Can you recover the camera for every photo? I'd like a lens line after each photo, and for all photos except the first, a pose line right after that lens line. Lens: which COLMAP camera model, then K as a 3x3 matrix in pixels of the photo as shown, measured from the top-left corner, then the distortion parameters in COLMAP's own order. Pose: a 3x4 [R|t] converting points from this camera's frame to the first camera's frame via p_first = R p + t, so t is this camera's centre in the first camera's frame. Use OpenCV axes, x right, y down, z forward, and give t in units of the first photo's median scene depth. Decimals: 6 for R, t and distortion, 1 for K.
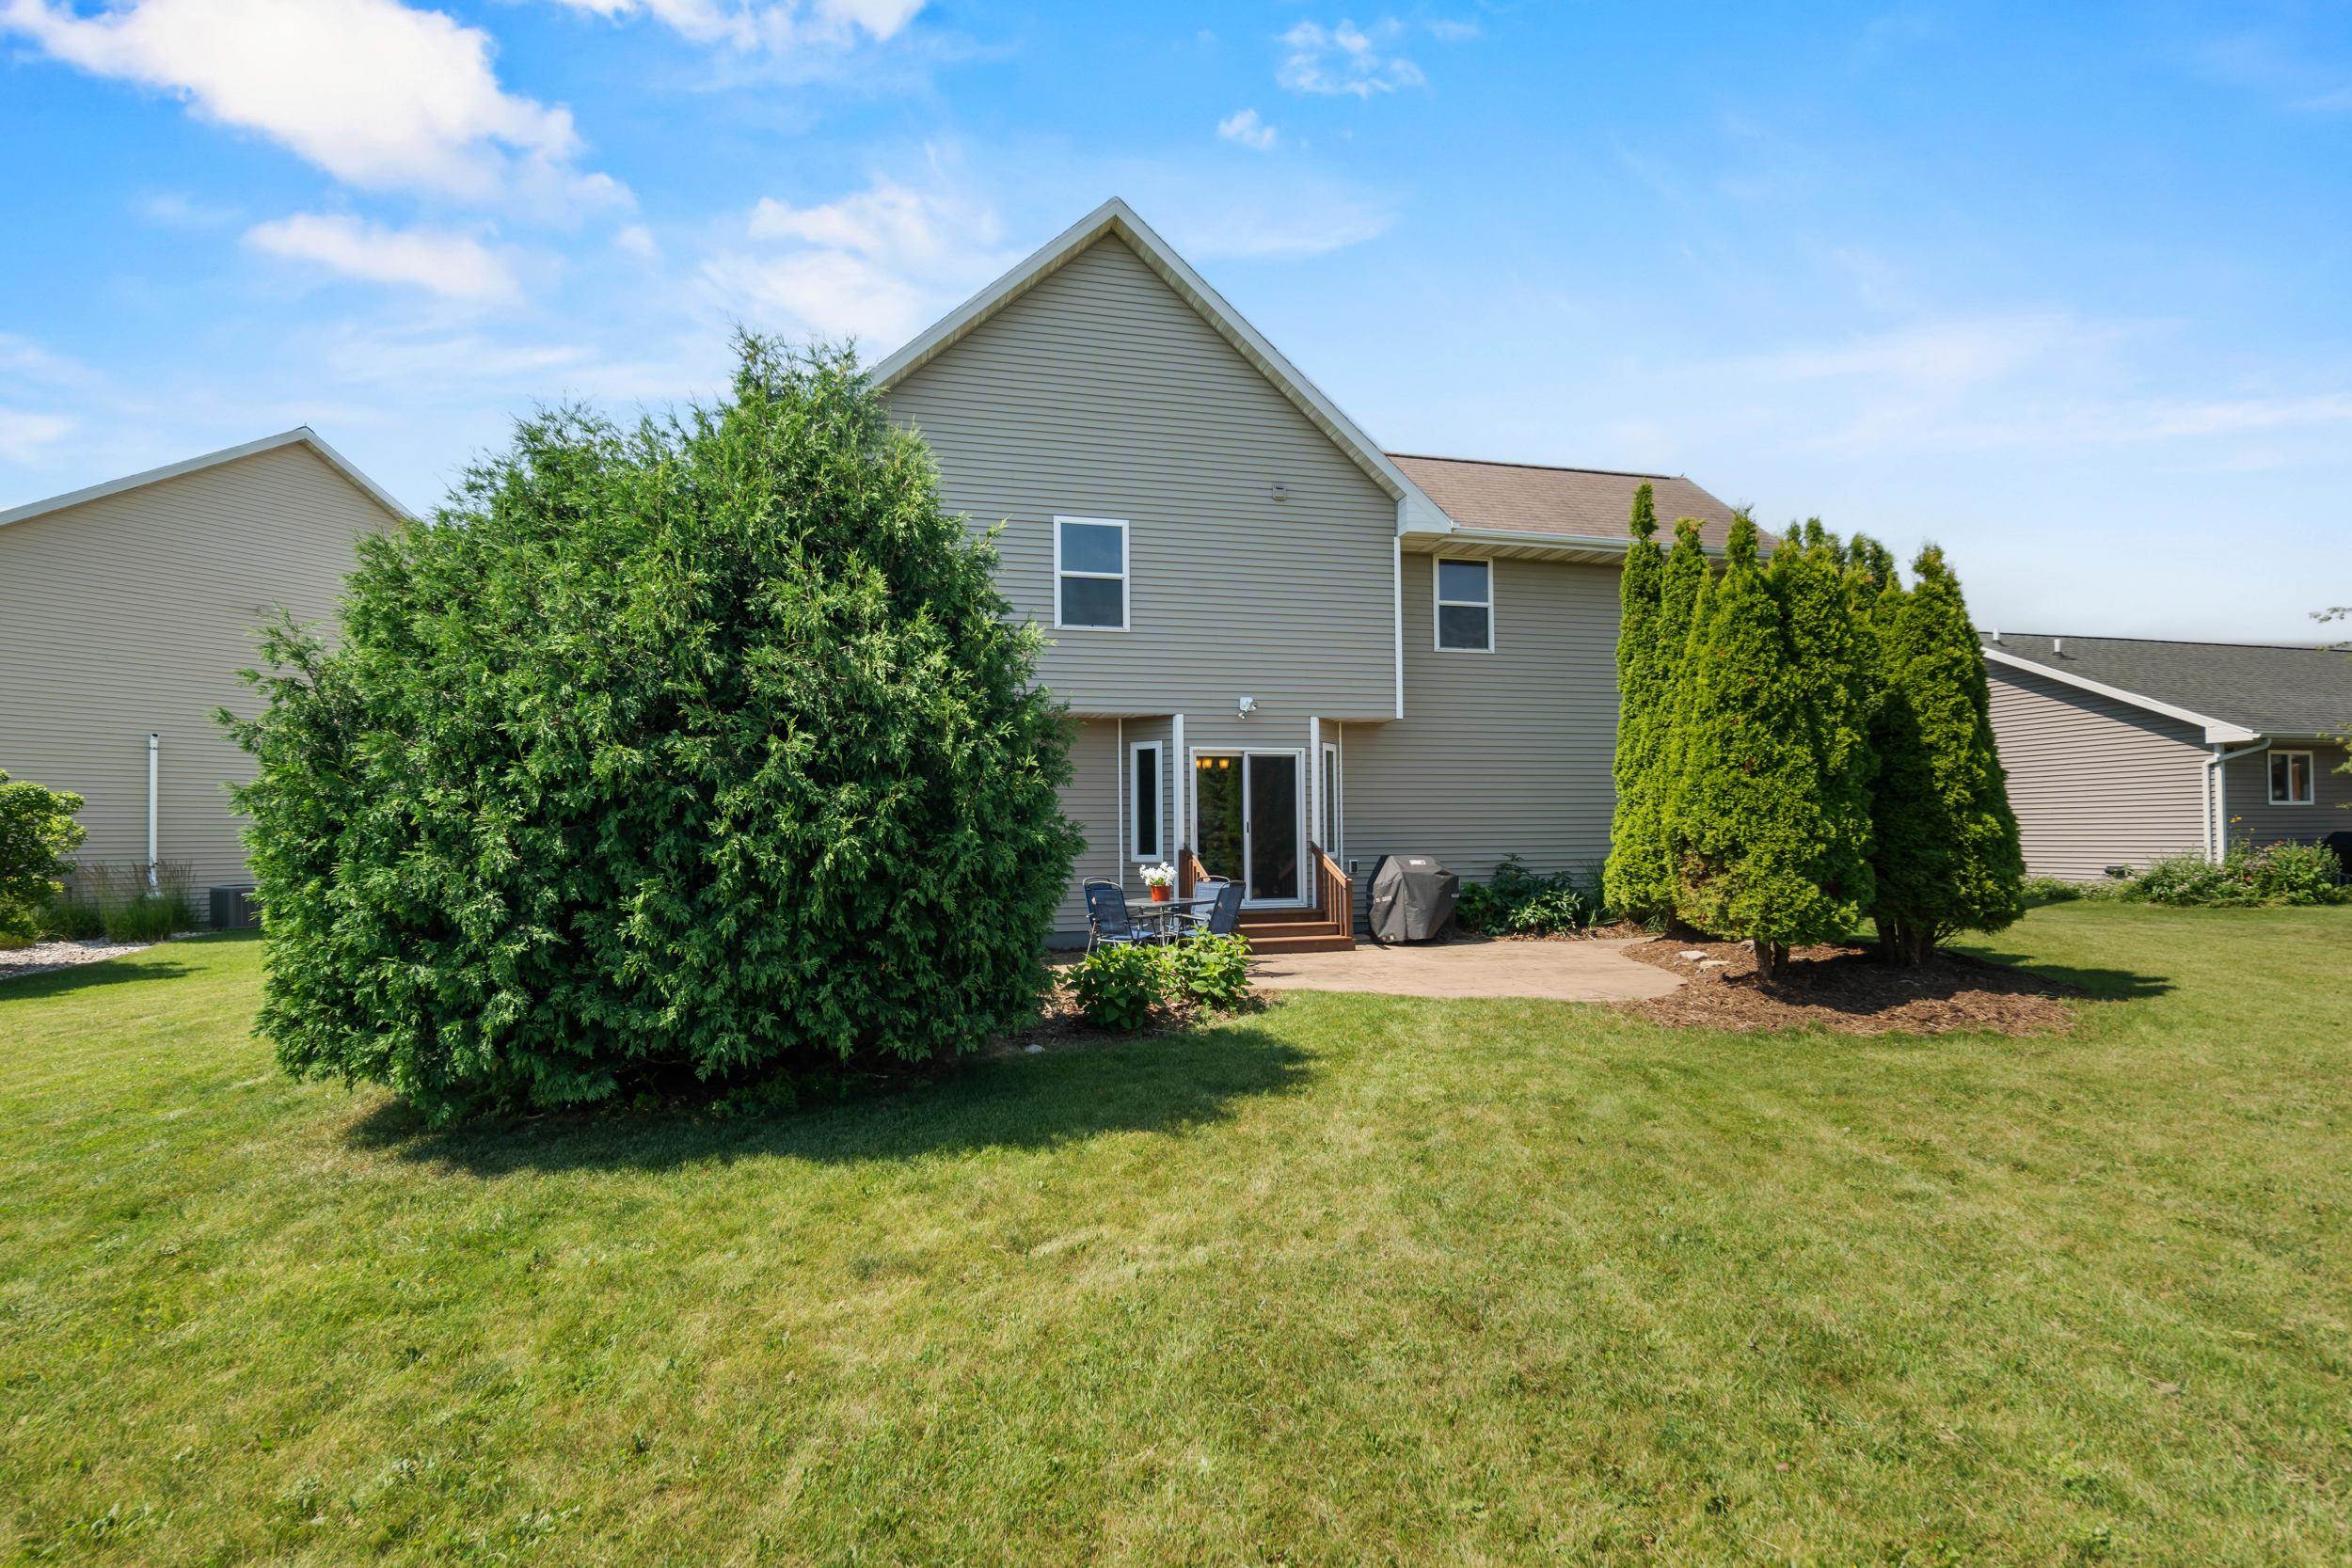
lens RADIAL K [[1030.0, 0, 1175.5], [0, 1030.0, 808.5], [0, 0, 1]] dist [0.017833, -0.009253]
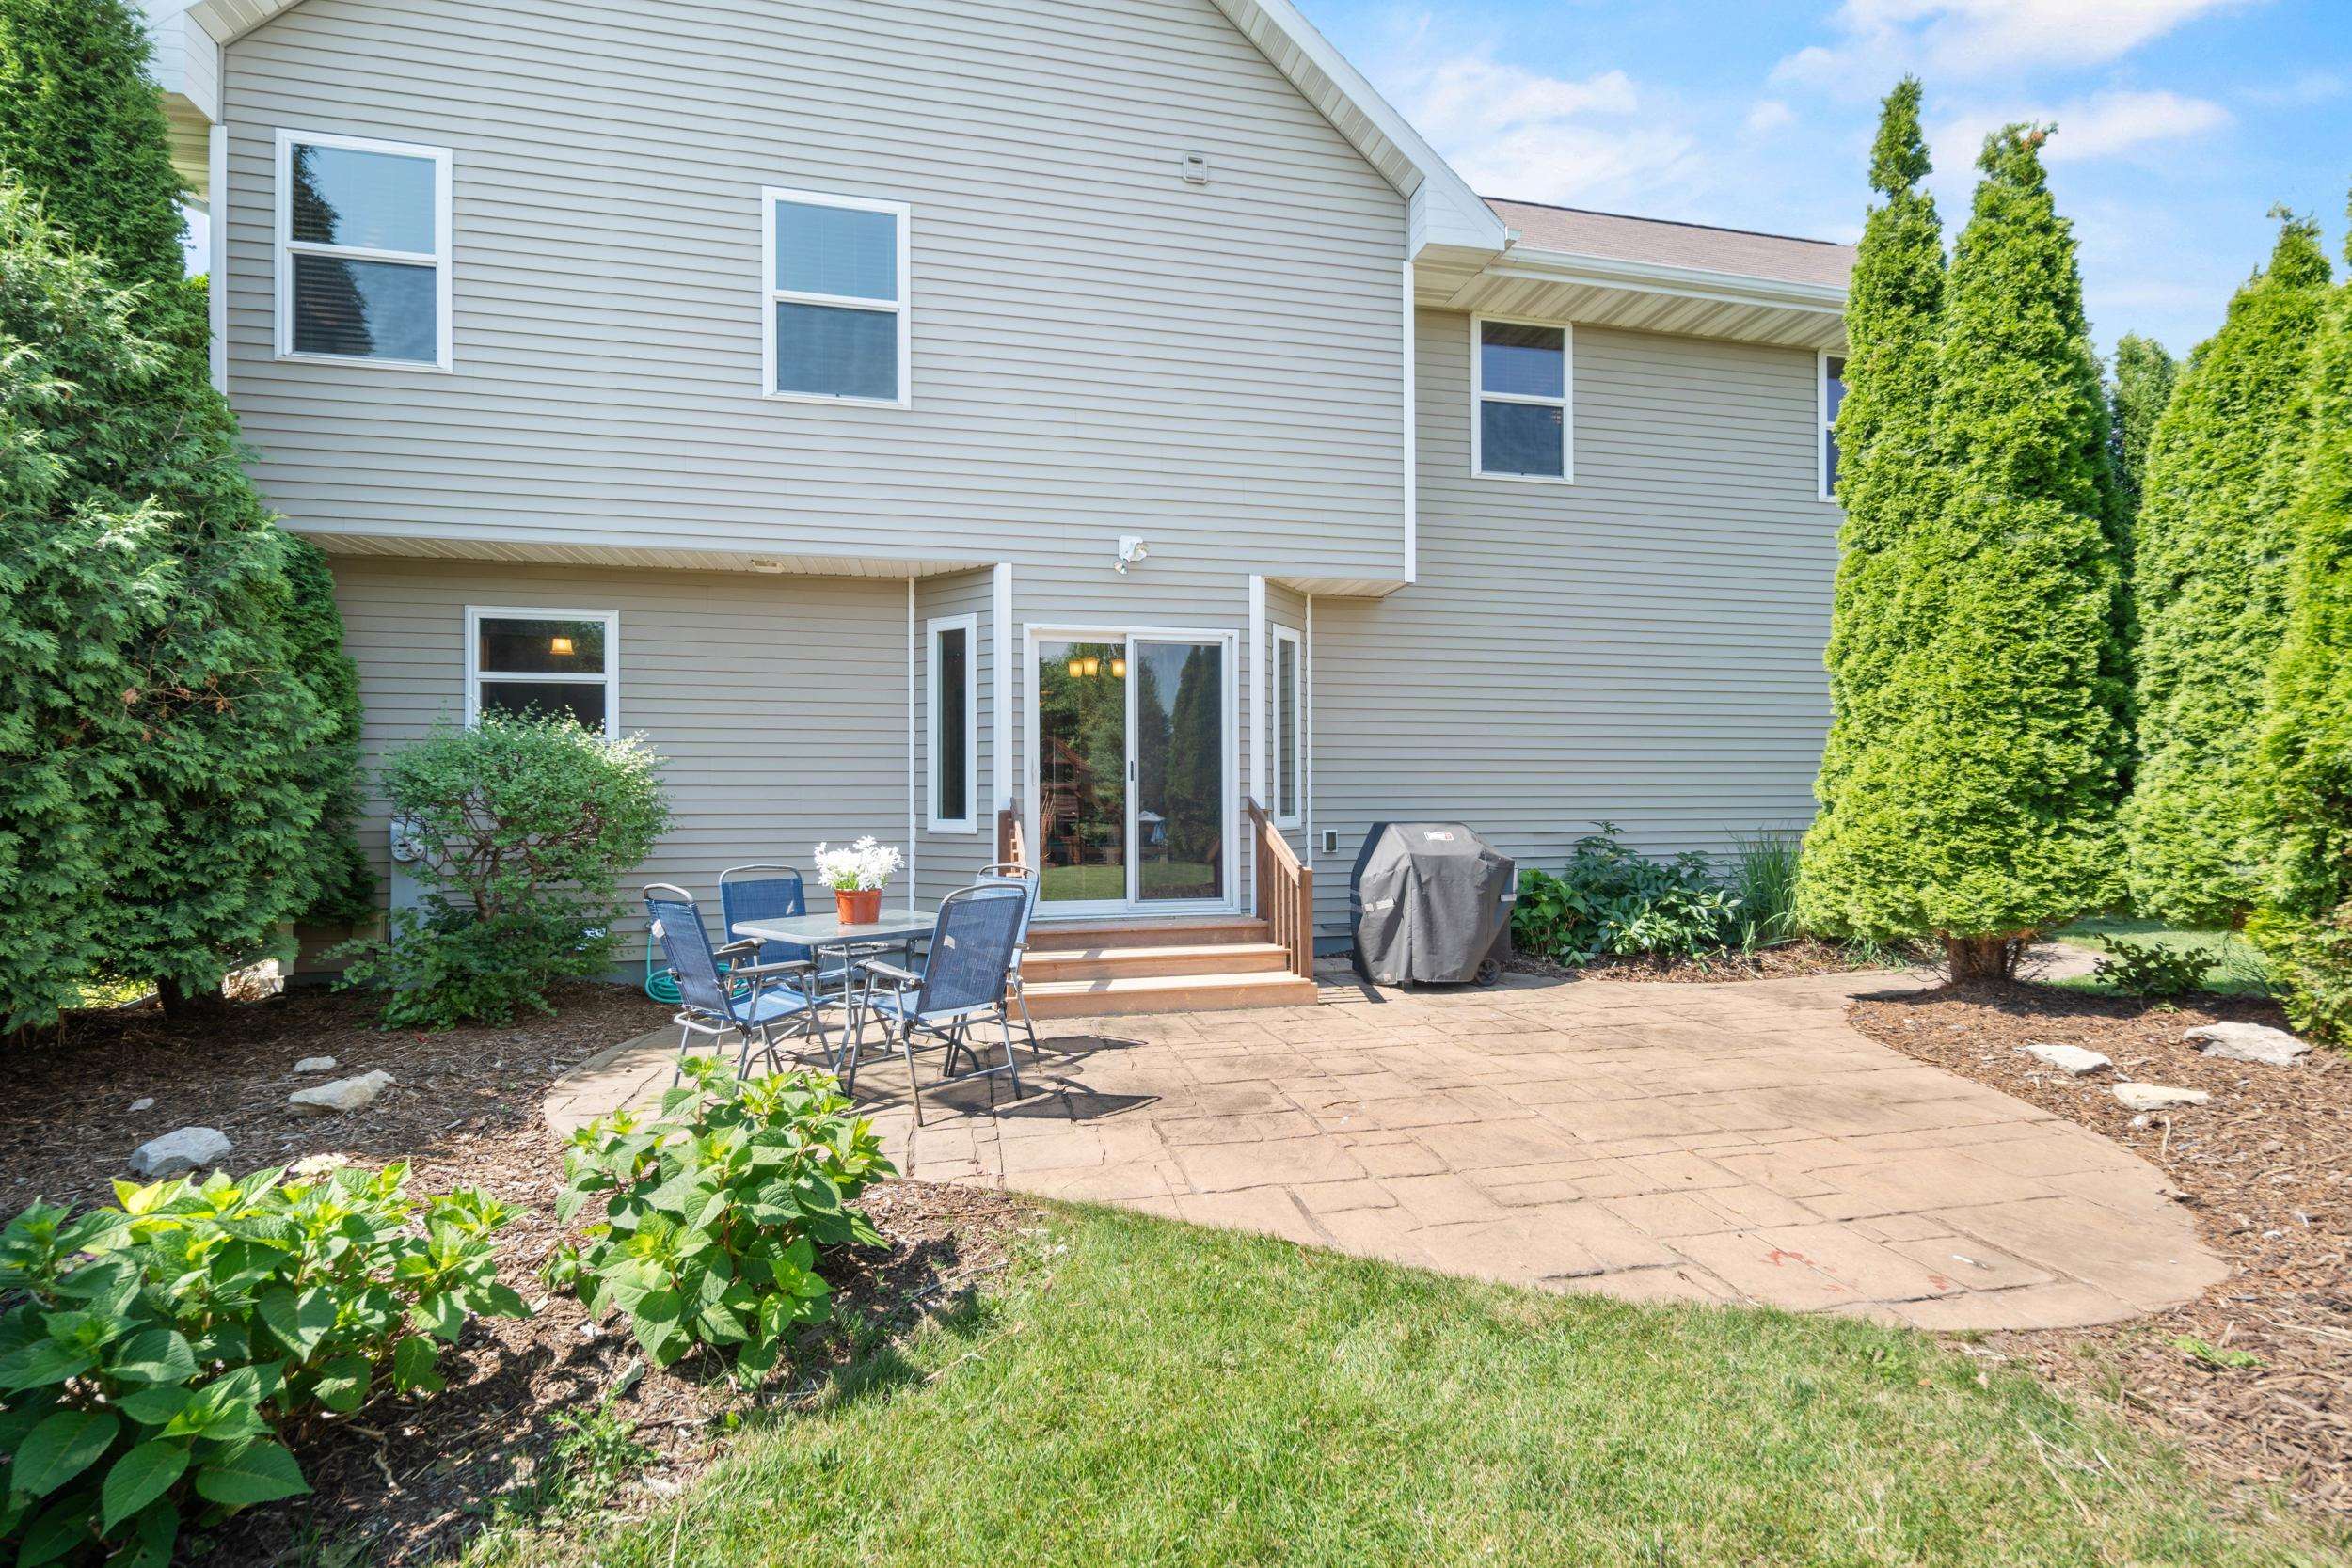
lens RADIAL K [[1022.2, 0, 1176.0], [0, 1022.2, 784.0], [0, 0, 1]] dist [0.010370, -0.000067]
pose [[0.999605, 0.005377, -0.027593, 0.109605], [-0.005065, 0.999923, 0.011366, 0.019054], [0.027652, -0.011222, 0.999555, 0.452511]]
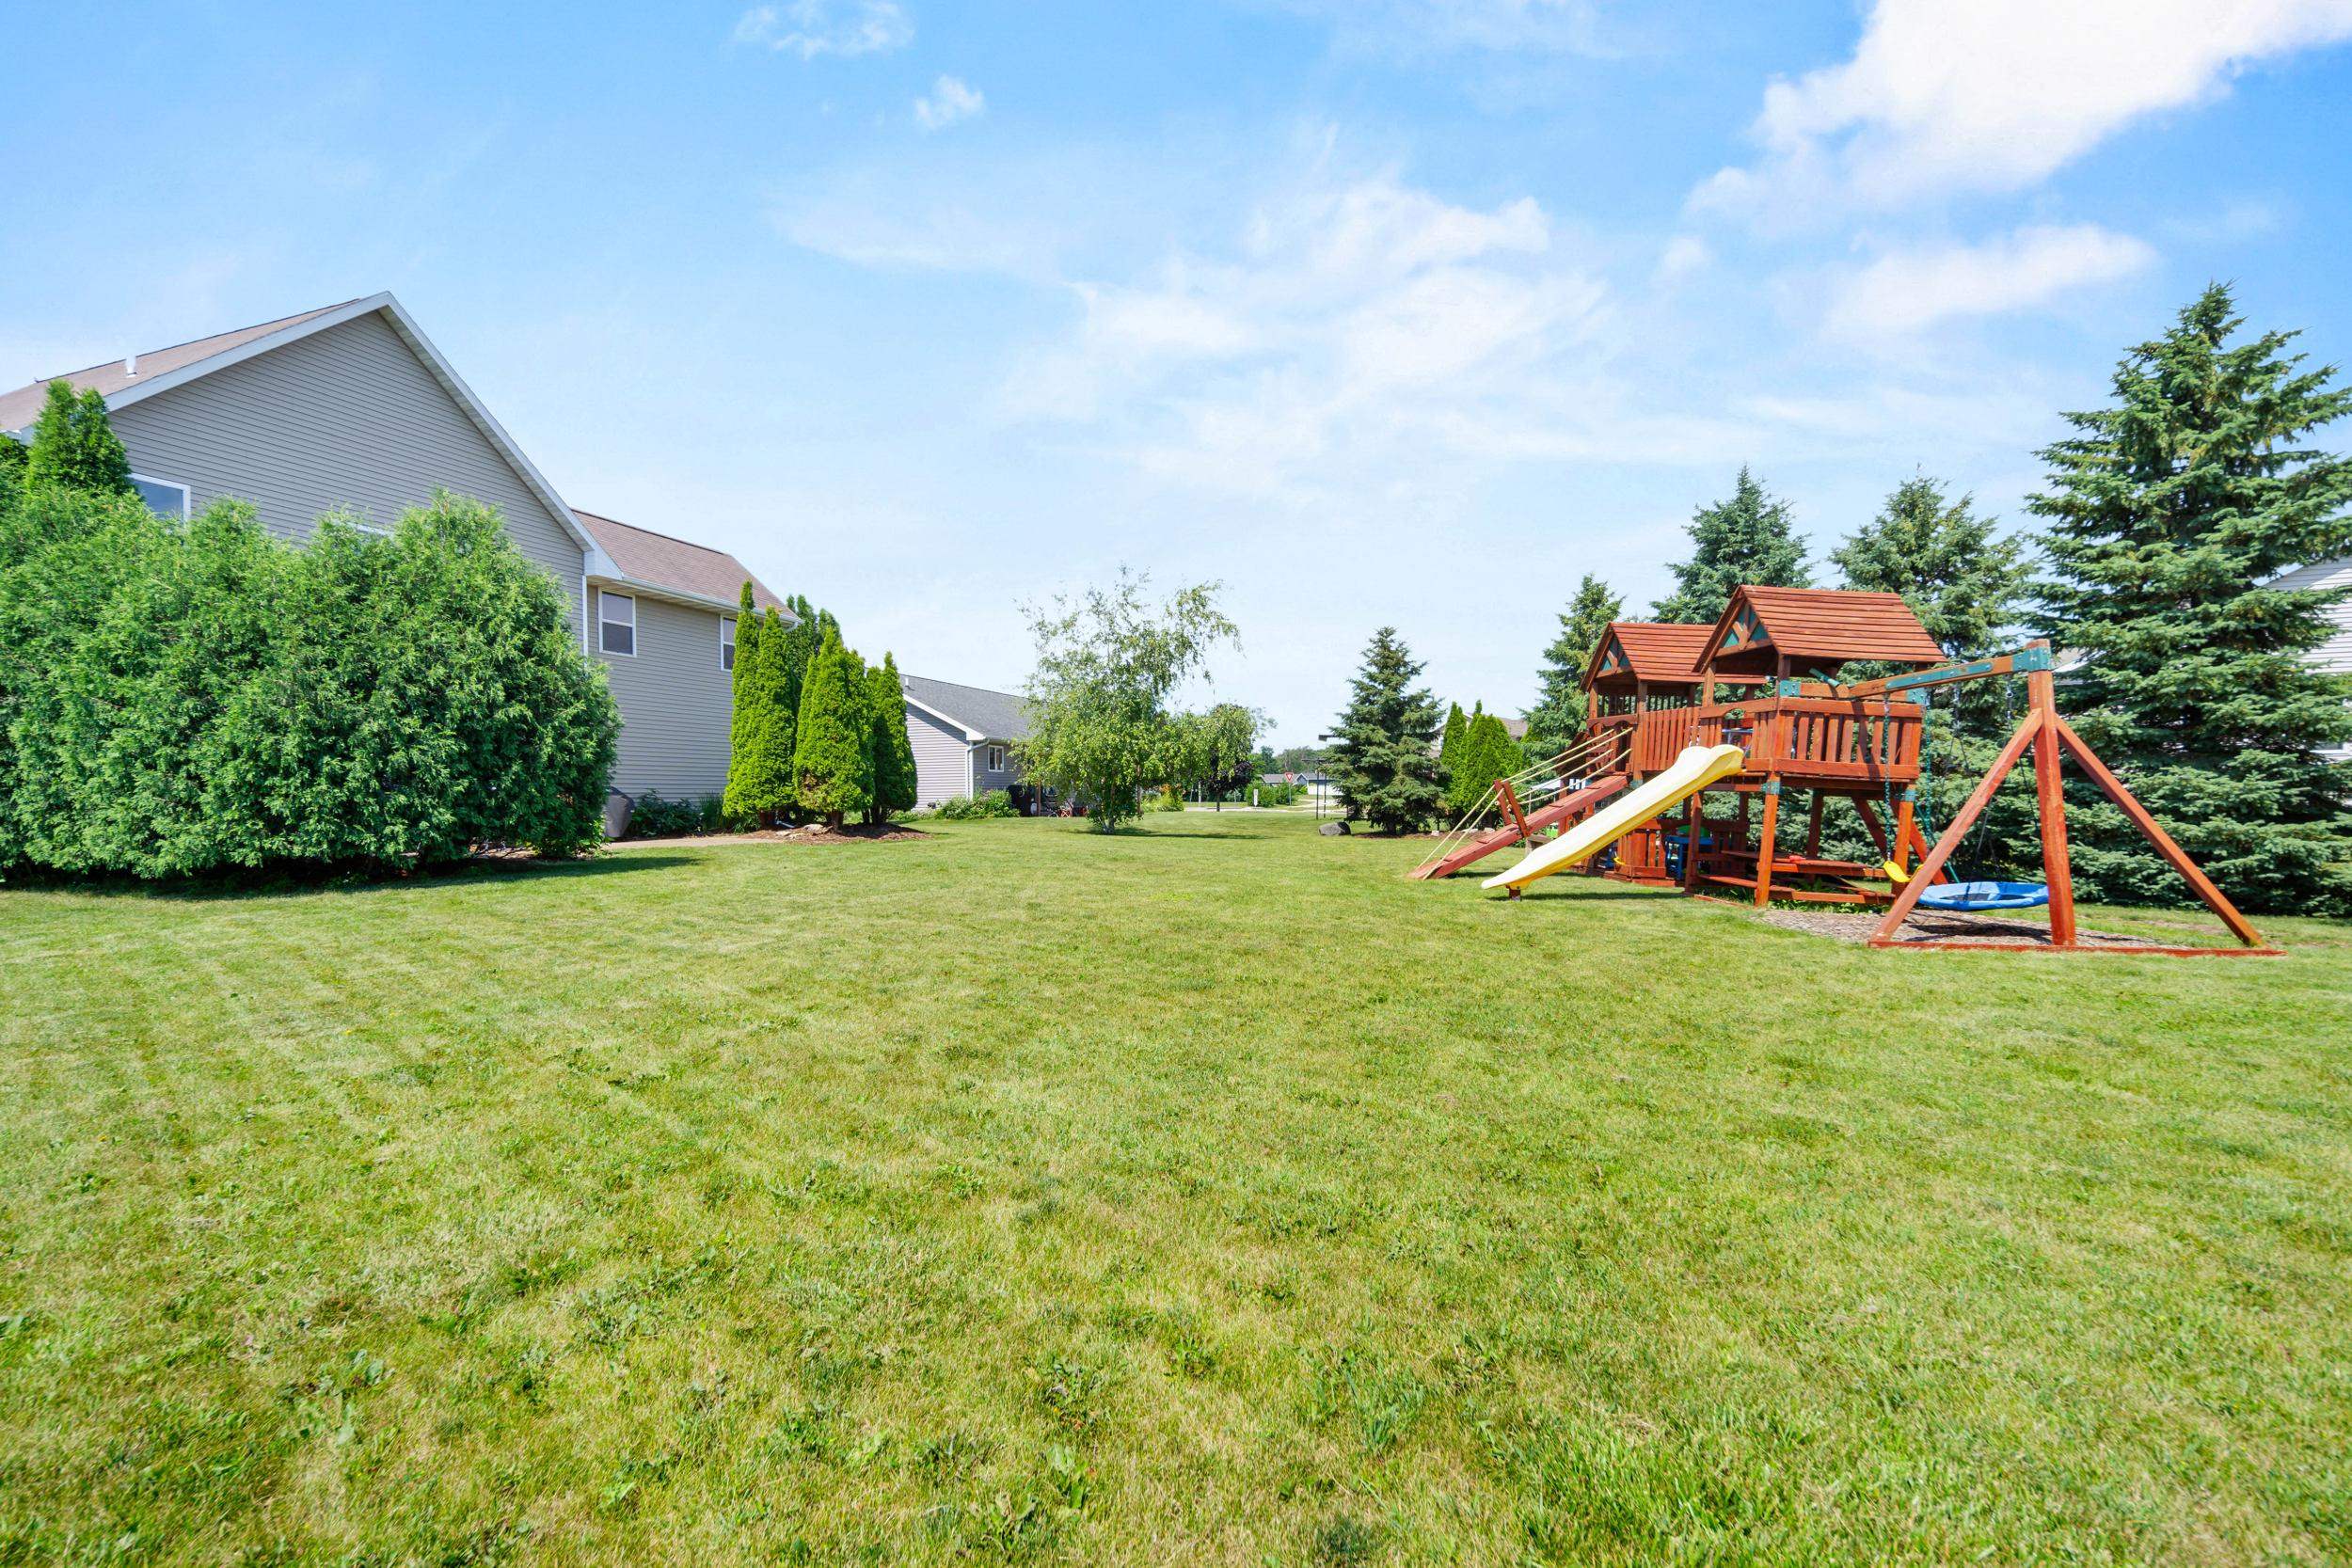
lens RADIAL K [[1030.0, 0, 1175.5], [0, 1030.0, 808.5], [0, 0, 1]] dist [0.017833, -0.009253]
pose [[0.552012, -0.006378, 0.833812, -0.599336], [-0.013713, 0.999766, 0.016725, 0.041121], [-0.833724, -0.020667, 0.551795, -0.586522]]
